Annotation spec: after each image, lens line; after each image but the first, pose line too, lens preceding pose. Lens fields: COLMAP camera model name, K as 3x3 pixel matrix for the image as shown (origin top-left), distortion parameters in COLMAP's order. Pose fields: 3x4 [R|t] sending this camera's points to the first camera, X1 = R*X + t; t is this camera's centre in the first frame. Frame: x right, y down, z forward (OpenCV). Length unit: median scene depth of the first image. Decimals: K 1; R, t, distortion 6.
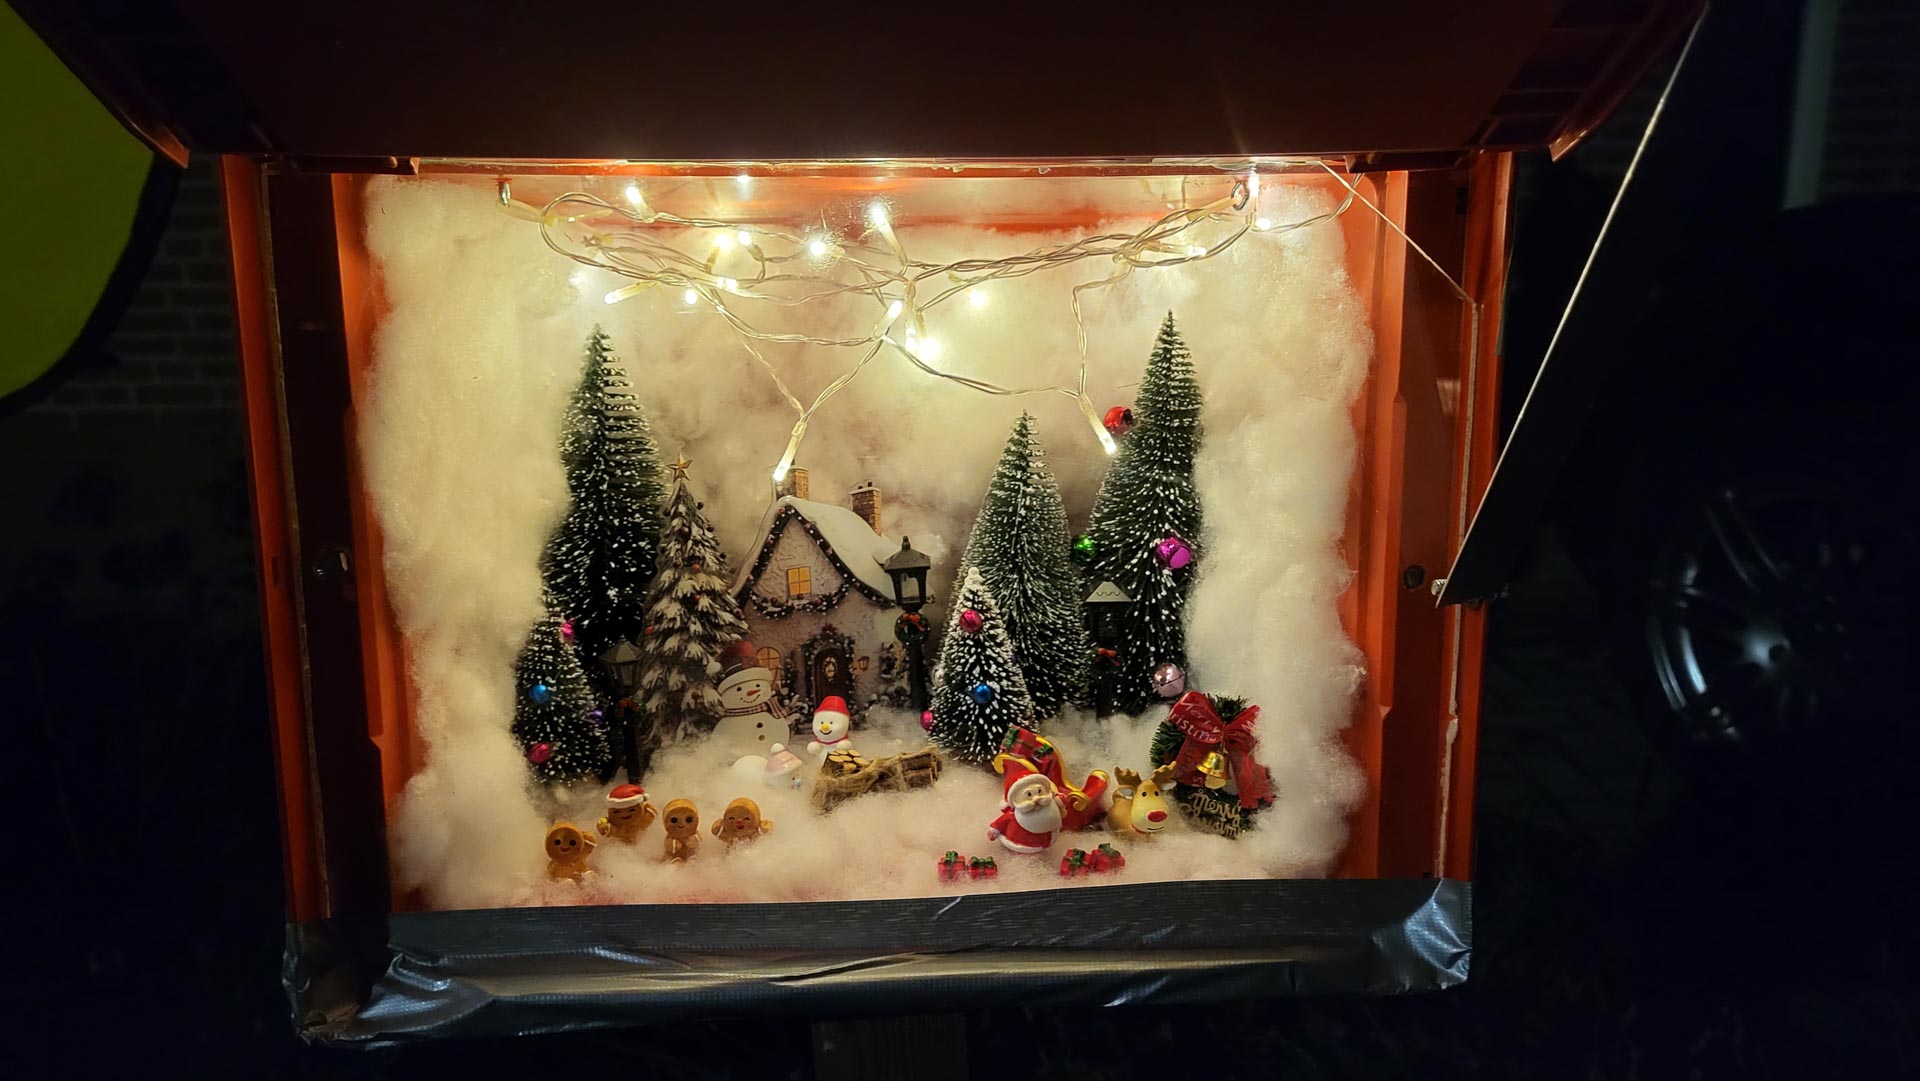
lens RADIAL K [[1452.0, 0, 951.9], [0, 1452.0, 548.2], [0, 0, 1]] dist [-0.006186, -0.002596]
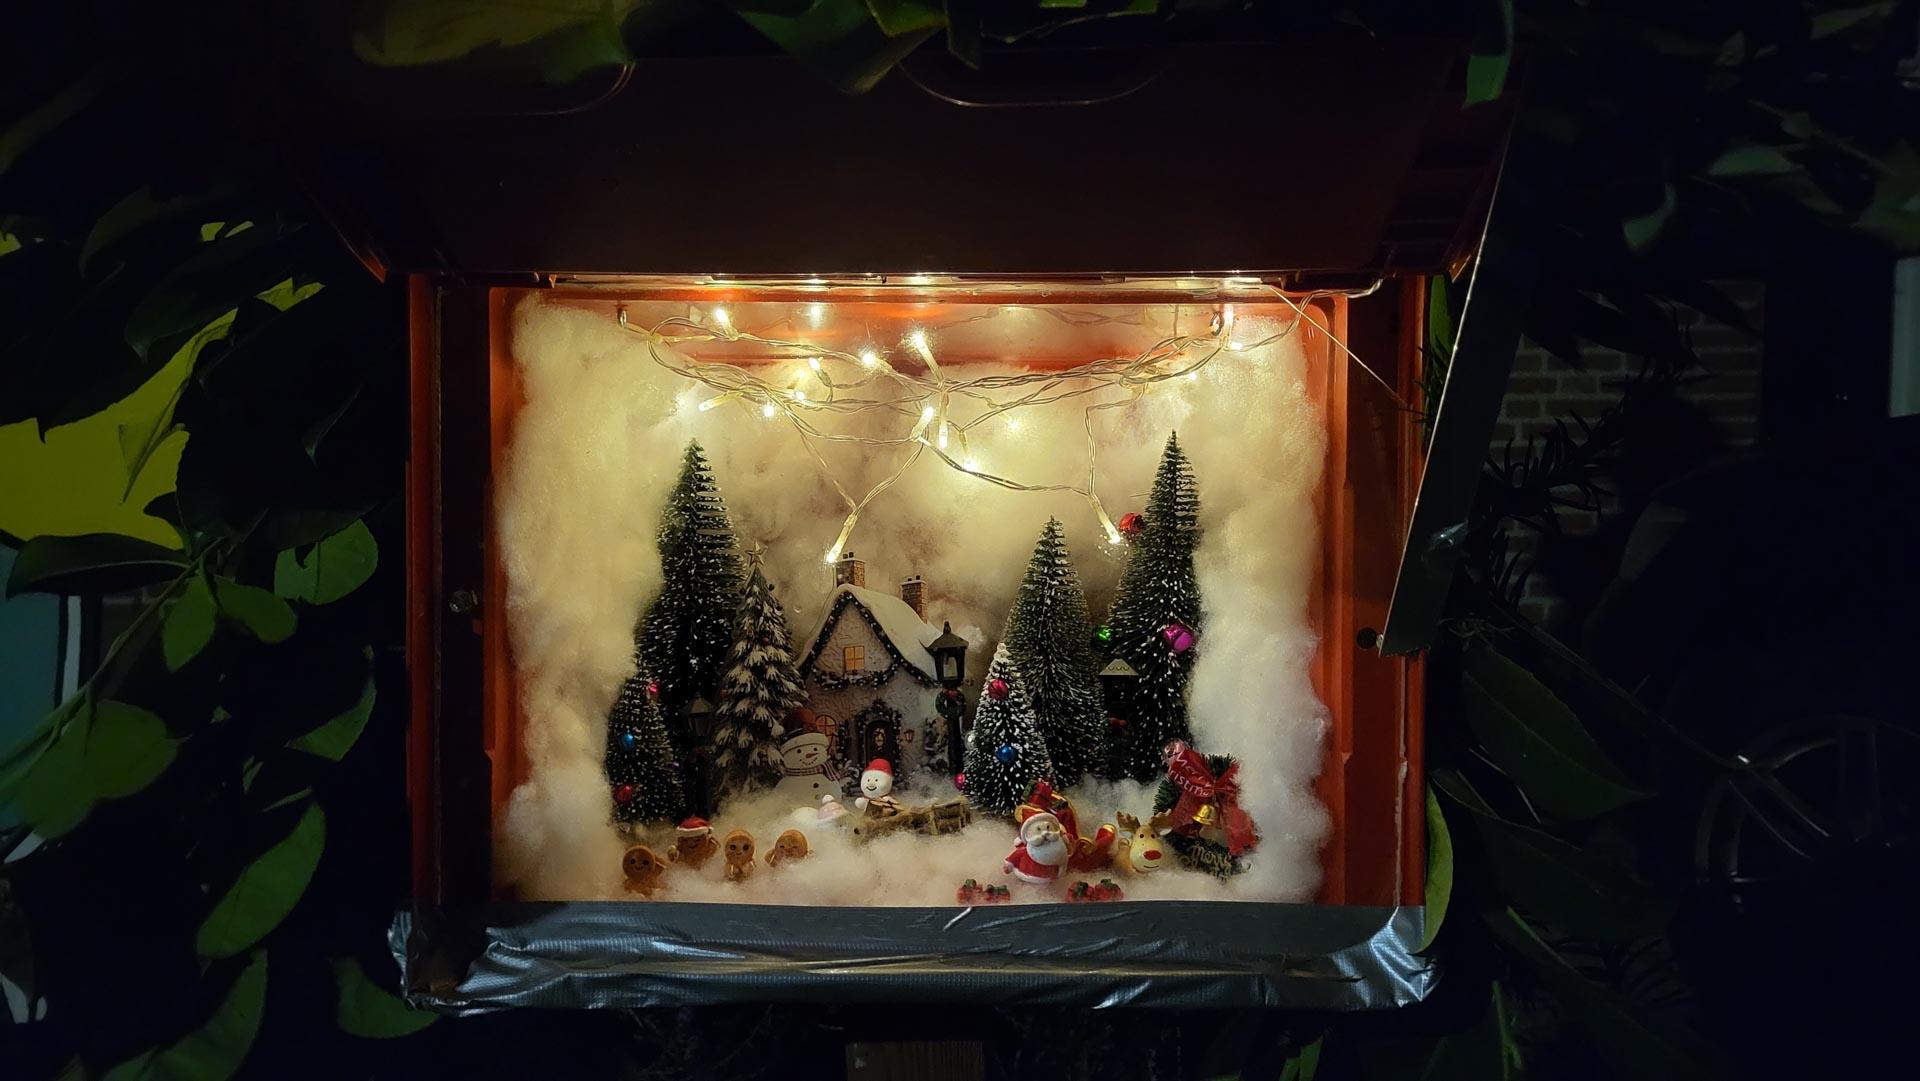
lens RADIAL K [[1452.0, 0, 966.3], [0, 1452.0, 533.7], [0, 0, 1]] dist [-0.006186, -0.002596]
pose [[0.997373, 0.012449, -0.071363, 0.071977], [-0.023870, 0.986583, -0.161508, 0.120176], [0.068394, 0.162787, 0.984288, -0.165529]]
